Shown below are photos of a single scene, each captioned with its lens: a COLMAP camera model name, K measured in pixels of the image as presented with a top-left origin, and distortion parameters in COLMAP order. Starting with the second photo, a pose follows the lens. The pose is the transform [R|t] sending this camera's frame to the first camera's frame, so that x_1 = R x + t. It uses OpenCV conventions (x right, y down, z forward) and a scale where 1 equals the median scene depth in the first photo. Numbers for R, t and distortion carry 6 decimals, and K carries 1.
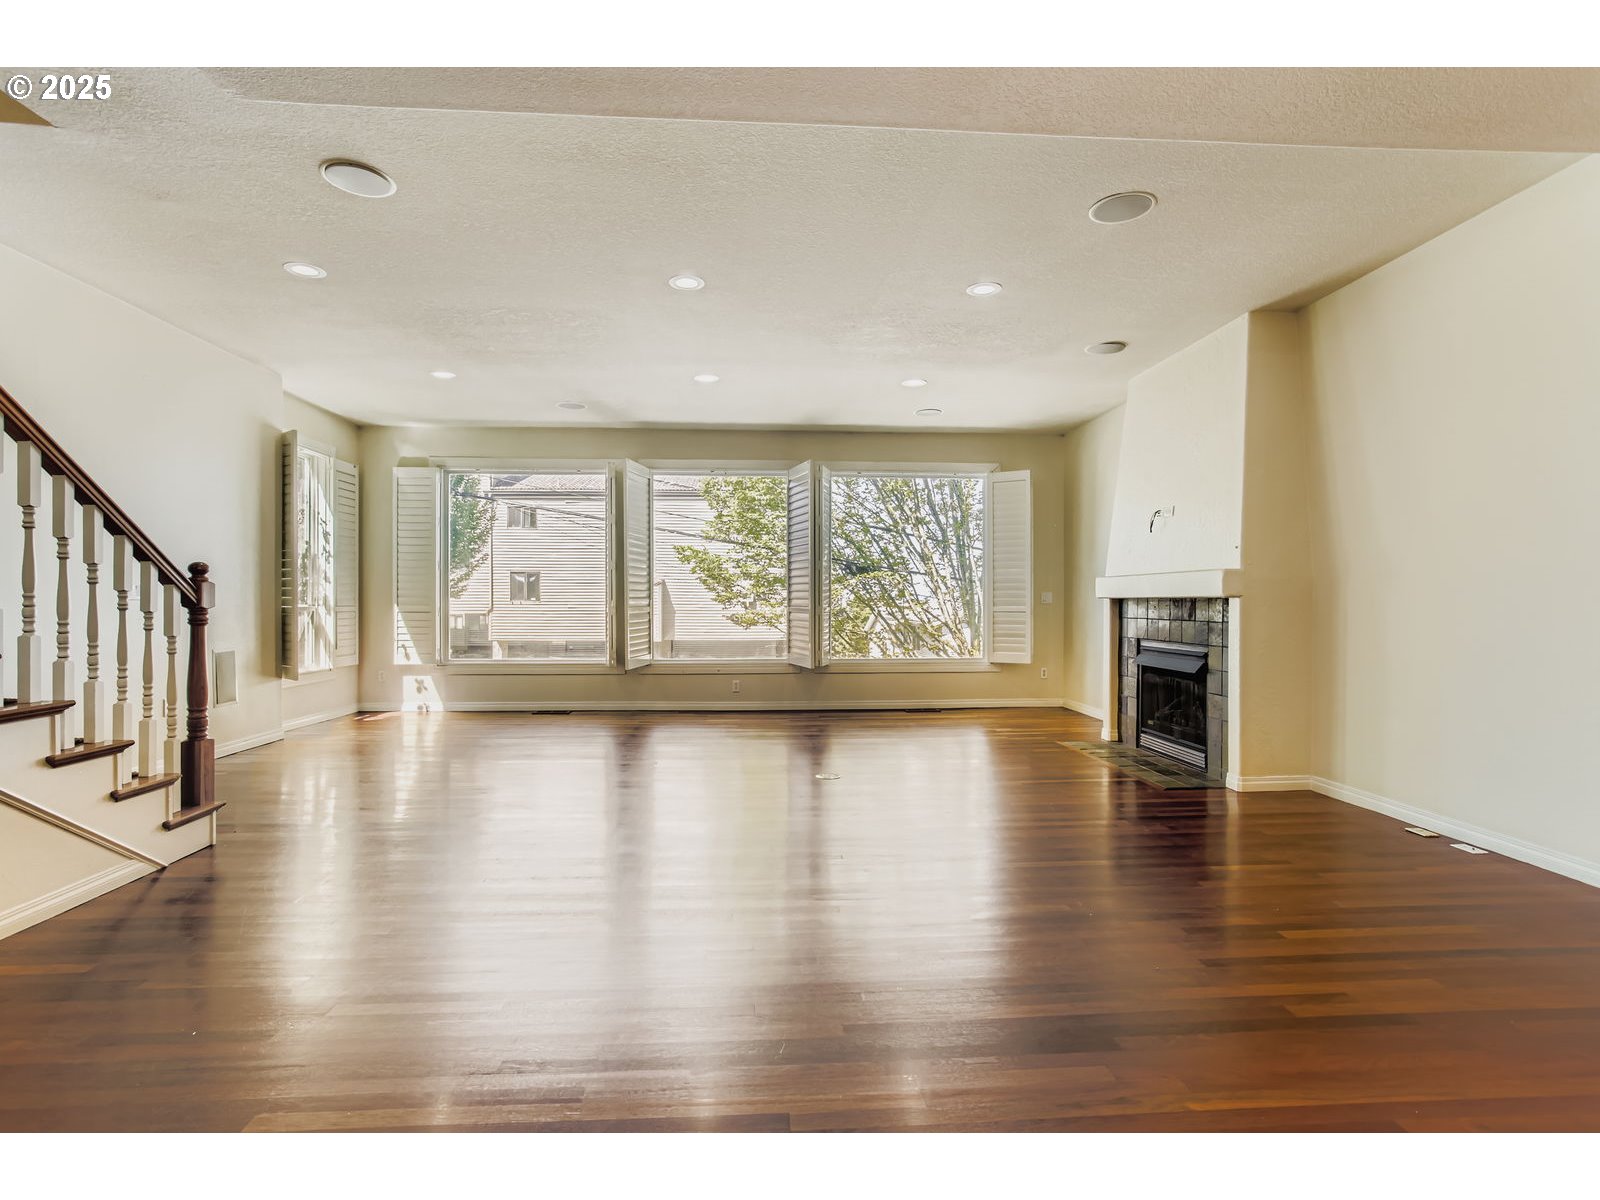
lens RADIAL K [[783.6, 0, 786.5], [0, 783.6, 599.6], [0, 0, 1]] dist [-0.007916, 0.001415]
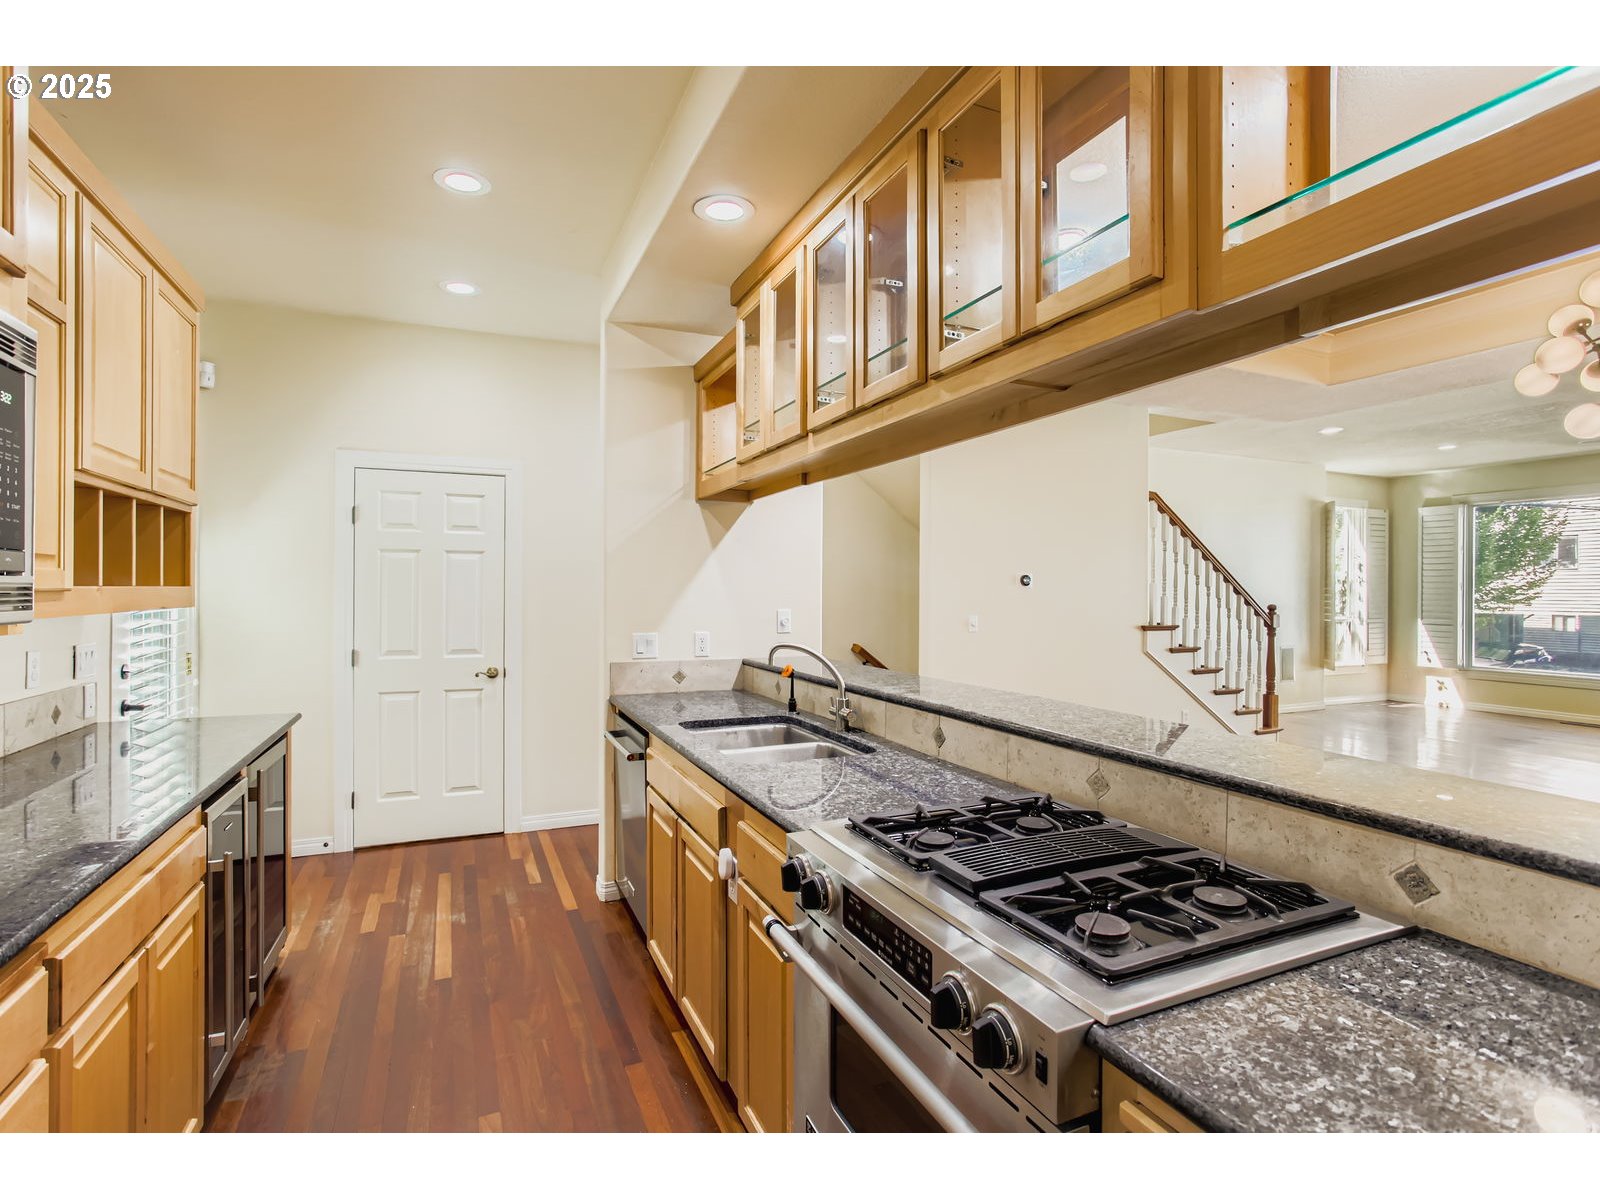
lens RADIAL K [[783.6, 0, 805.6], [0, 783.6, 603.0], [0, 0, 1]] dist [-0.007916, 0.001415]
pose [[0.376966, 0.011941, -0.926150, 0.319058], [0.000937, 0.999911, 0.013273, -0.039671], [0.926227, -0.005871, 0.376922, -0.422641]]
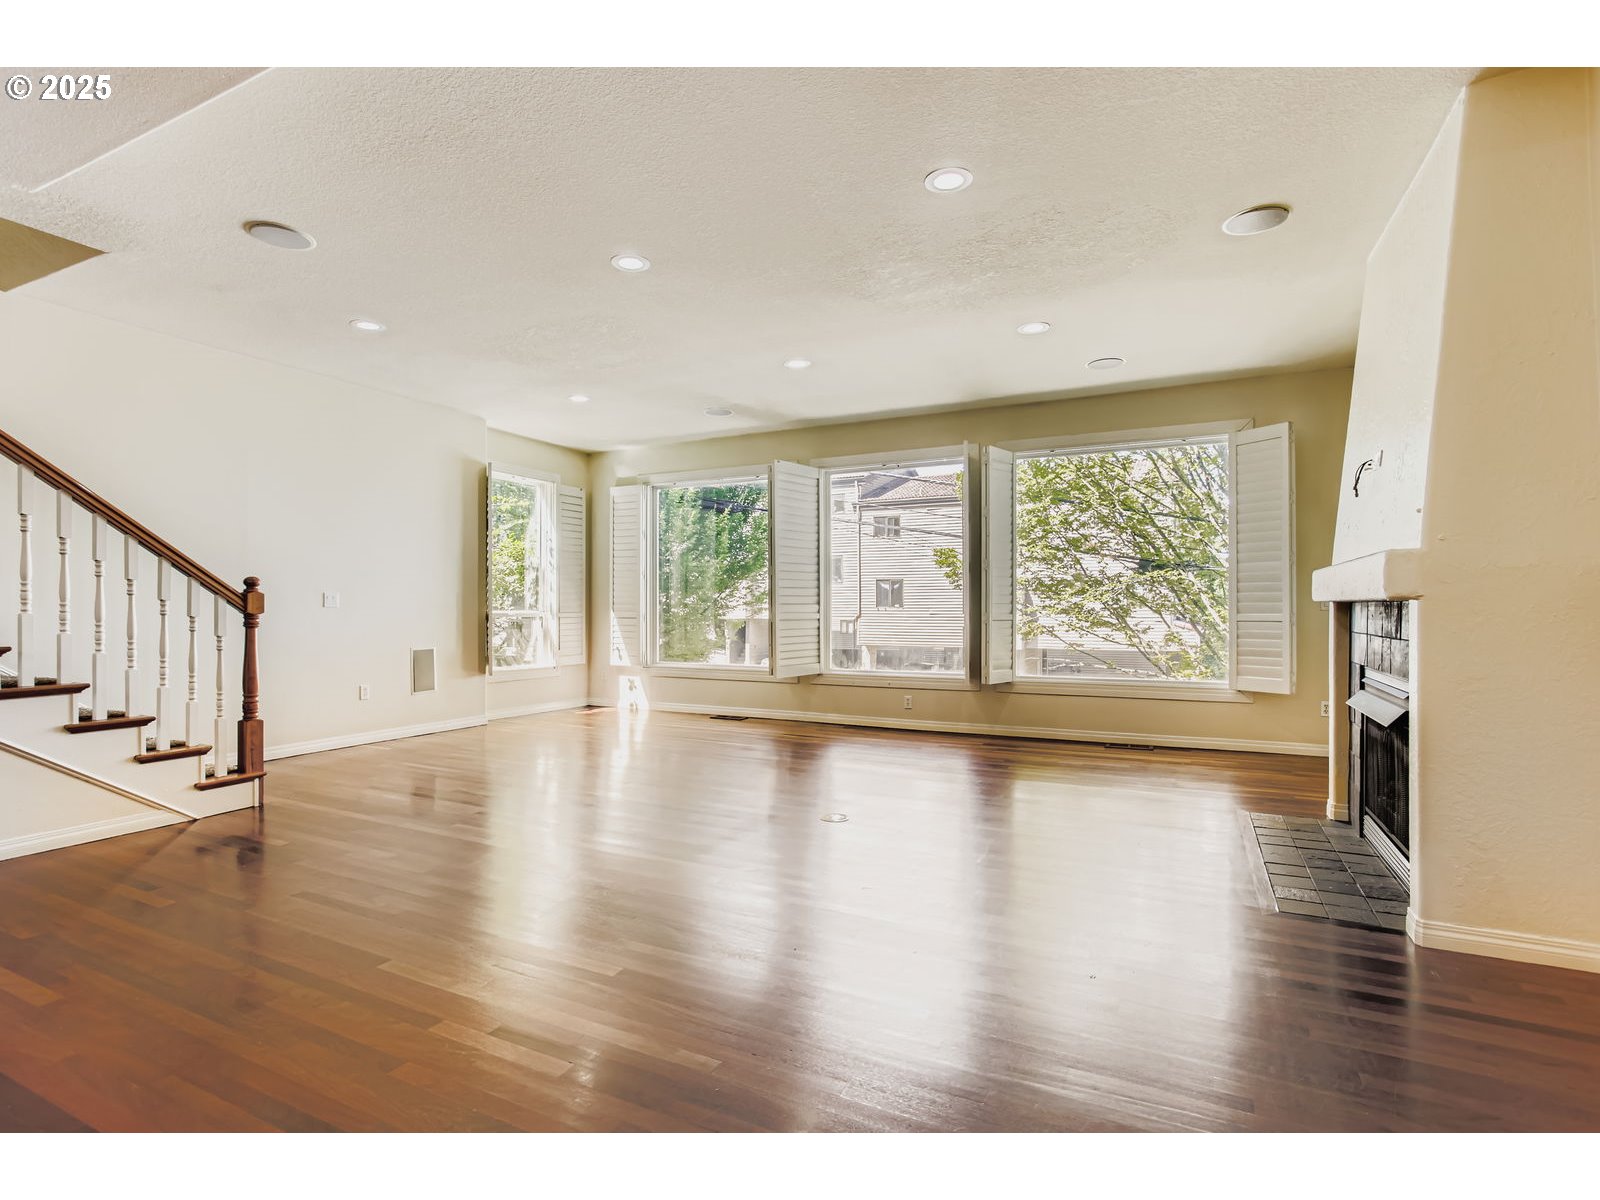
lens RADIAL K [[783.6, 0, 791.9], [0, 783.6, 609.5], [0, 0, 1]] dist [-0.007916, 0.001415]
pose [[0.866333, -0.000335, -0.499466, 0.312880], [0.002442, 0.999991, 0.003564, 0.001084], [0.499461, -0.004307, 0.866326, 0.184142]]
